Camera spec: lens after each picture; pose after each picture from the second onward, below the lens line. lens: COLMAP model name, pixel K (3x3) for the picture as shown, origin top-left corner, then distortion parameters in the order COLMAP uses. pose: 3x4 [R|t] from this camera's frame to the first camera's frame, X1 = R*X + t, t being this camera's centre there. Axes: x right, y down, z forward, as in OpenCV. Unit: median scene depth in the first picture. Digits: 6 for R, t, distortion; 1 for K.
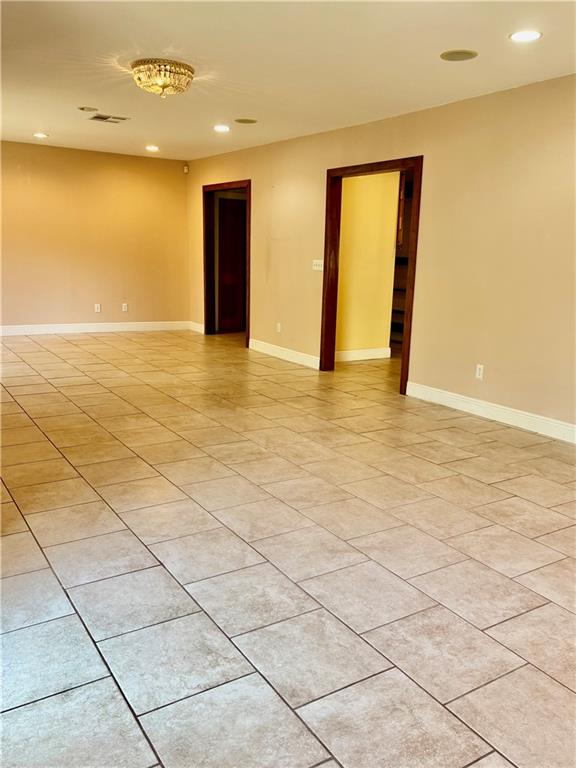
lens RADIAL K [[655.3, 0, 292.8], [0, 655.3, 386.3], [0, 0, 1]] dist [0.012770, 0.000170]
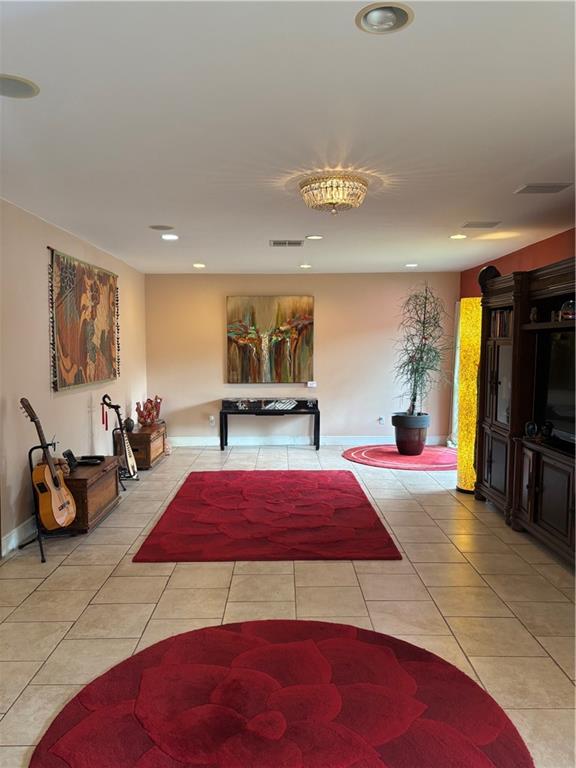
lens RADIAL K [[583.5, 0, 283.4], [0, 583.5, 381.5], [0, 0, 1]] dist [-0.001060, -0.003115]
pose [[-0.841634, -0.066244, 0.535971, -0.532168], [0.086318, 0.963189, 0.254591, -0.390229], [-0.533106, 0.260536, -0.804934, 1.590521]]
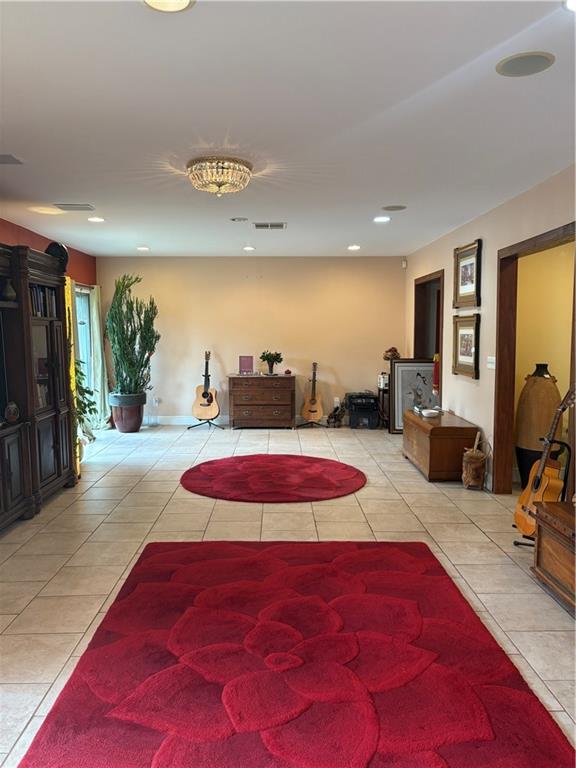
lens RADIAL K [[586.6, 0, 286.2], [0, 586.6, 386.4], [0, 0, 1]] dist [0.000959, -0.002383]
pose [[0.850393, 0.014578, -0.525945, 0.297613], [-0.078381, 0.991972, -0.099239, -0.087606], [0.520276, 0.125616, 0.844709, 0.347645]]
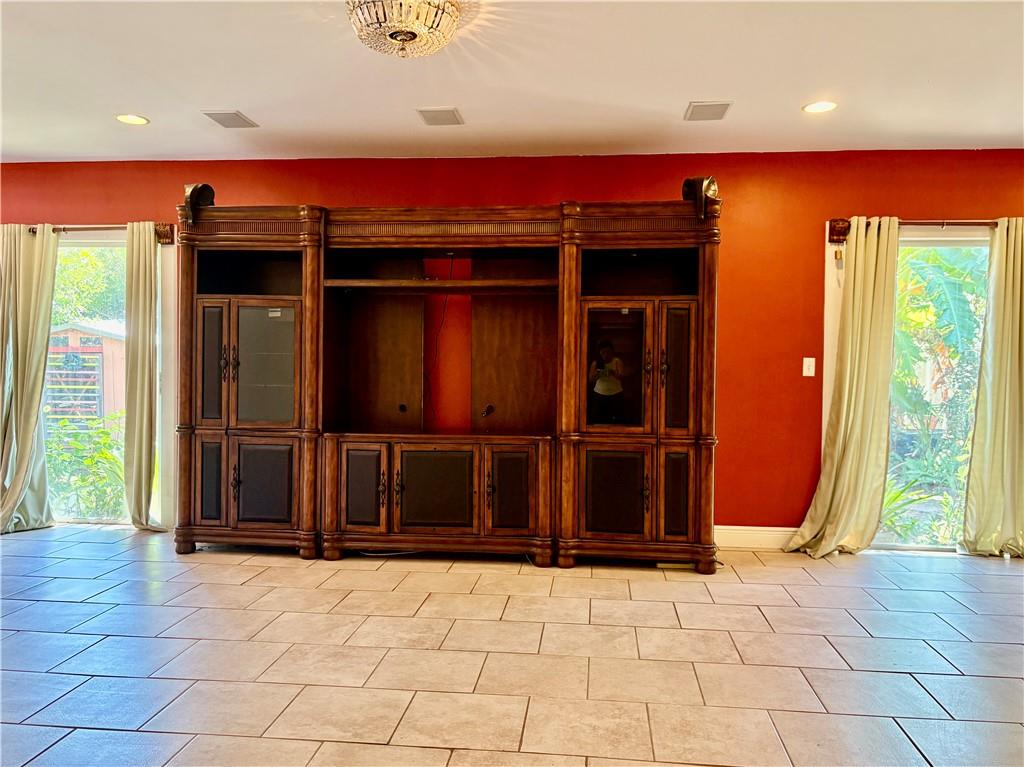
lens RADIAL K [[805.6, 0, 512.0], [0, 805.6, 383.5], [0, 0, 1]] dist [0.028942, -0.006342]
pose [[-0.626362, -0.017313, -0.779340, 0.236416], [-0.191518, 0.972529, 0.132319, -0.259613], [0.755640, 0.232137, -0.612471, 1.397016]]
